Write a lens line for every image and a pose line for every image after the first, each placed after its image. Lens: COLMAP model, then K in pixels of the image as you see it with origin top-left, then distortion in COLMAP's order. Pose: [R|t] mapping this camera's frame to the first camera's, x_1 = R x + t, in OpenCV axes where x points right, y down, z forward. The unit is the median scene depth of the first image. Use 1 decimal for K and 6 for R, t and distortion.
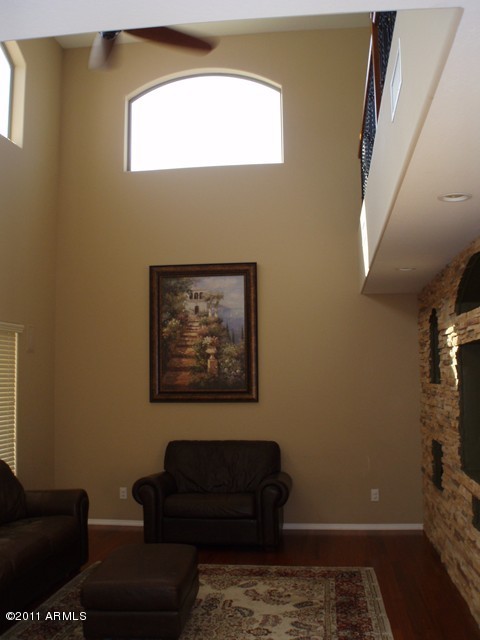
lens RADIAL K [[699.1, 0, 242.7], [0, 699.1, 321.7], [0, 0, 1]] dist [-0.116726, 0.000000]
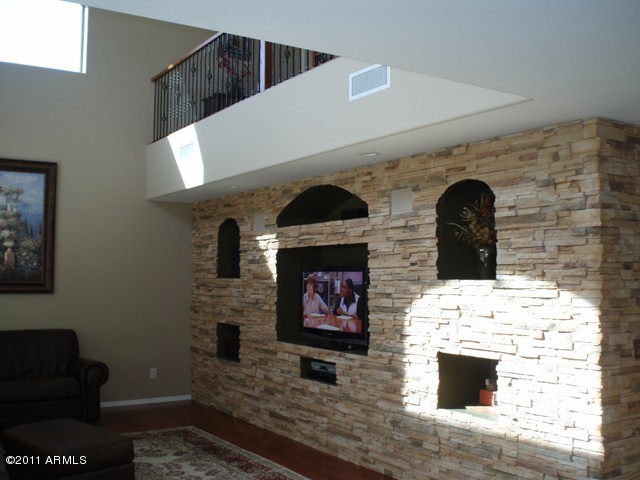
lens RADIAL K [[699.1, 0, 313.3], [0, 699.1, 241.0], [0, 0, 1]] dist [-0.116726, 0.000000]
pose [[0.771295, 0.044355, 0.634930, -0.341694], [-0.060403, 0.998167, 0.003646, 0.006637], [-0.633605, -0.041164, 0.772561, -0.063576]]
